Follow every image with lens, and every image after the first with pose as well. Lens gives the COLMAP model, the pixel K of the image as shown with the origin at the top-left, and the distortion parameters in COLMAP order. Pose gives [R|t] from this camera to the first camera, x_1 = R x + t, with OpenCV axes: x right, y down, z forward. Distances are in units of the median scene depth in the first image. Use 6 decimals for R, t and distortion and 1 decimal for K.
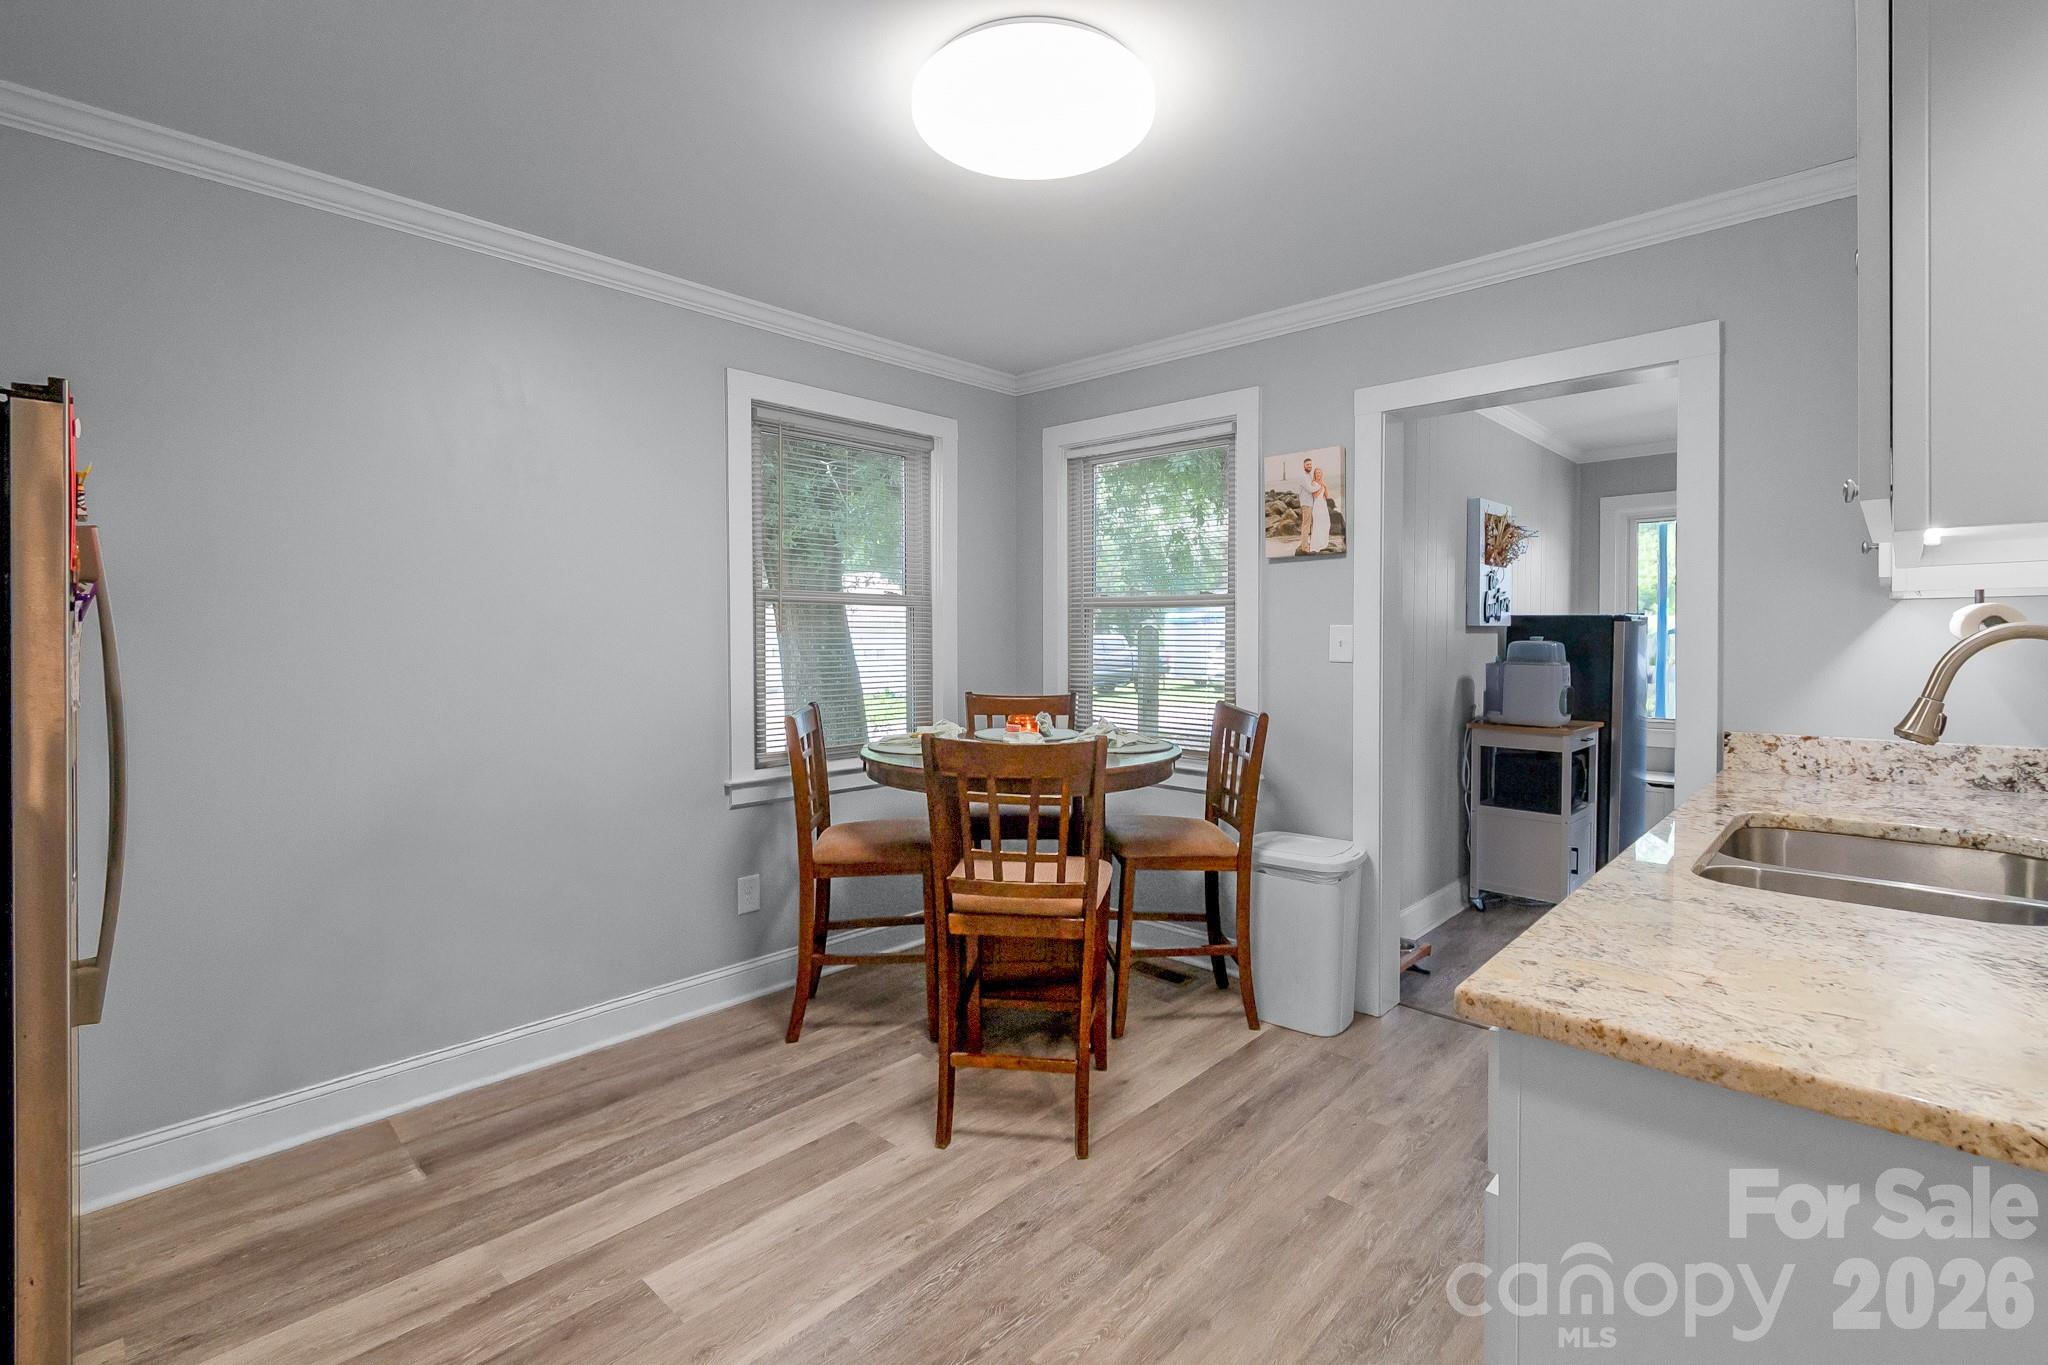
lens RADIAL K [[931.4, 0, 1019.7], [0, 931.4, 630.3], [0, 0, 1]] dist [0.001126, 0.000005]
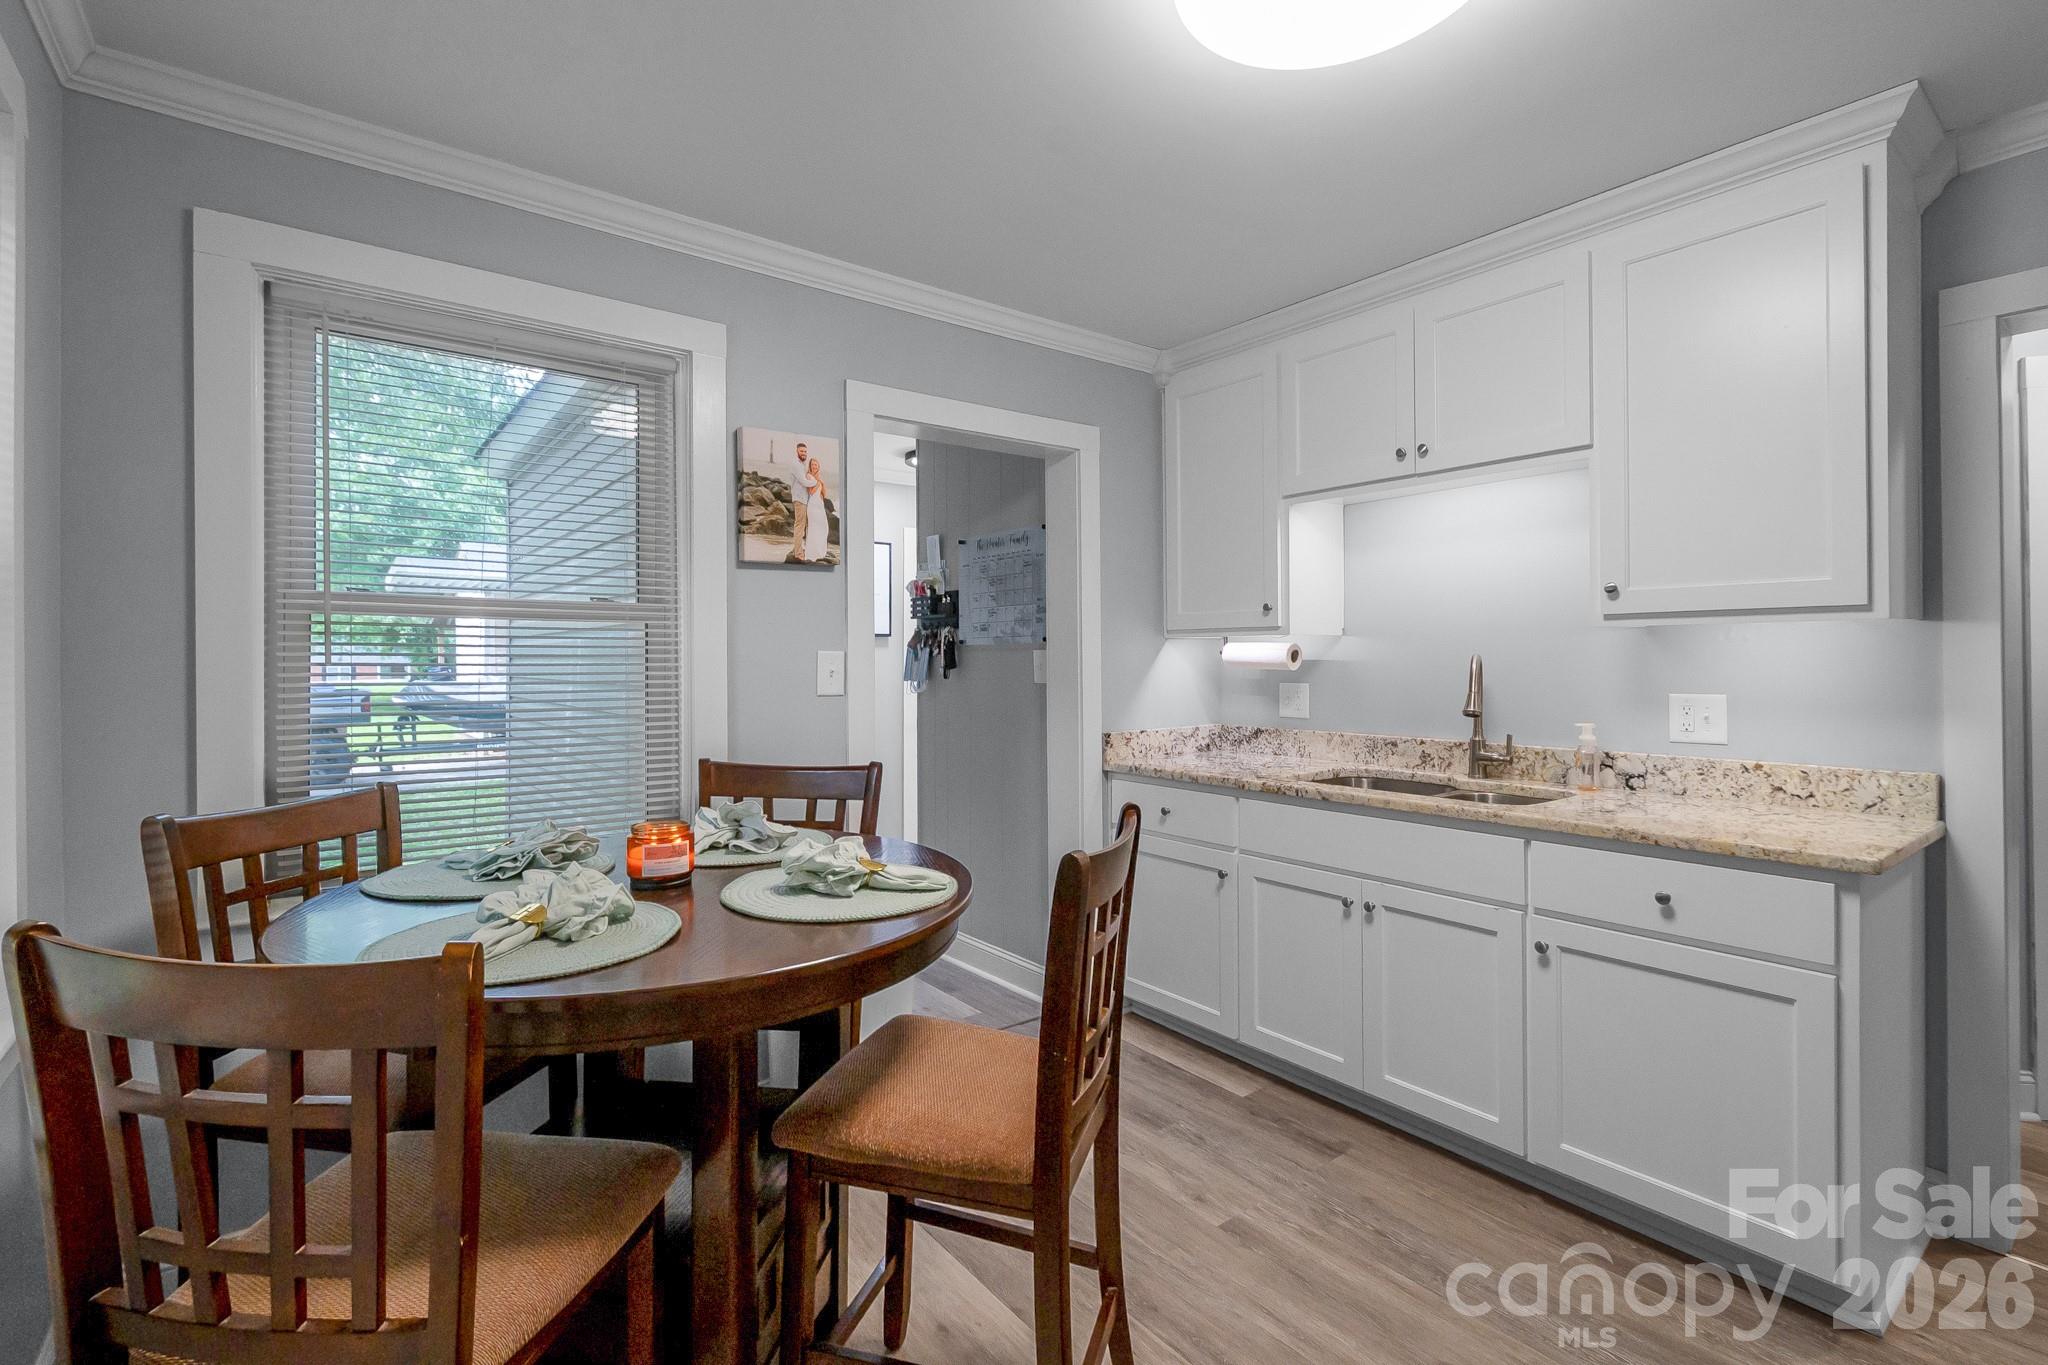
lens RADIAL K [[917.0, 0, 1011.2], [0, 917.0, 658.5], [0, 0, 1]] dist [-0.000340, -0.000108]
pose [[0.159721, 0.005515, 0.987147, -0.446008], [0.003172, 0.999976, -0.006100, 0.006186], [-0.987157, 0.004106, 0.159700, 0.707298]]
